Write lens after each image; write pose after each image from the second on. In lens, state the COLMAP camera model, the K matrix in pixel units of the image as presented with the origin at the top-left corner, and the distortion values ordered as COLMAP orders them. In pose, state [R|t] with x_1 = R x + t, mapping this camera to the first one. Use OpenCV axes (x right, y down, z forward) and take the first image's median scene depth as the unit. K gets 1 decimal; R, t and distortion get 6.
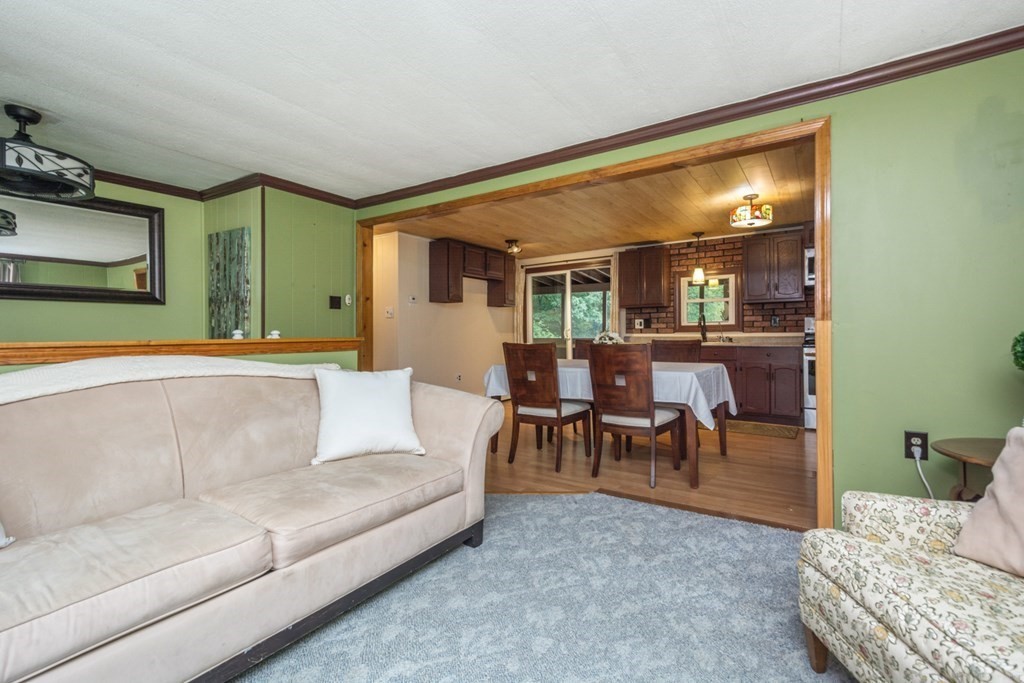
lens RADIAL K [[457.0, 0, 519.8], [0, 457.0, 333.1], [0, 0, 1]] dist [0.014170, -0.003853]
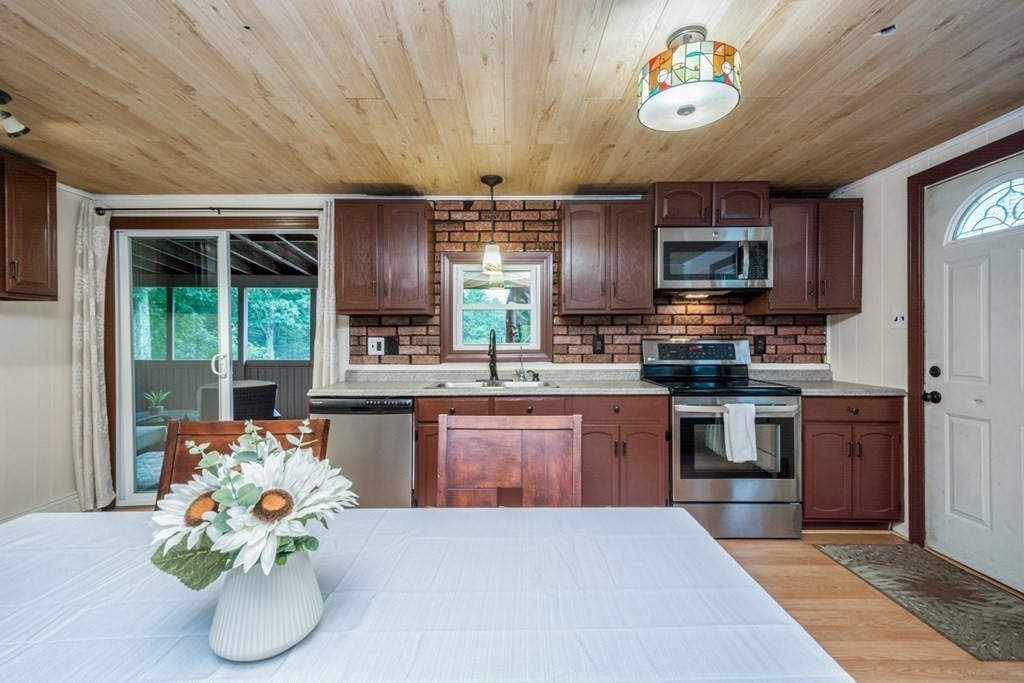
lens RADIAL K [[449.7, 0, 511.1], [0, 449.7, 340.9], [0, 0, 1]] dist [0.020157, -0.000547]
pose [[0.837185, 0.004101, 0.546905, 0.114933], [-0.004371, 0.999990, -0.000808, -0.028049], [-0.546903, -0.001714, 0.837195, 0.512608]]
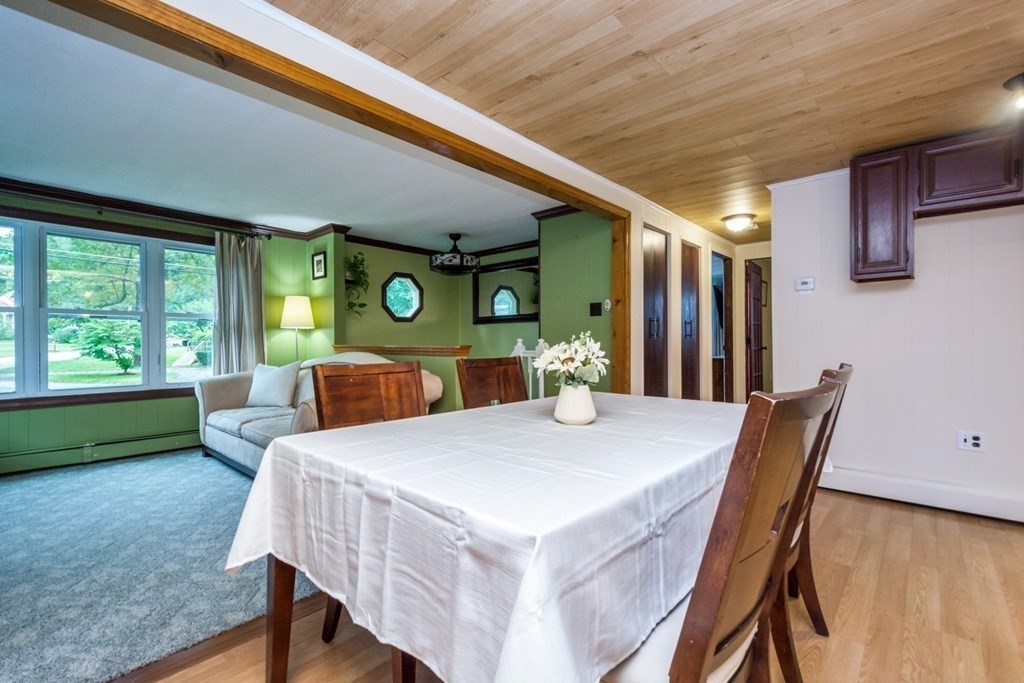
lens RADIAL K [[457.0, 0, 508.3], [0, 457.0, 340.7], [0, 0, 1]] dist [0.014170, -0.003853]
pose [[-0.157938, 0.004069, -0.987441, 0.386803], [0.006261, 0.999976, 0.003119, -0.002817], [0.987429, -0.005689, -0.157959, 0.643086]]
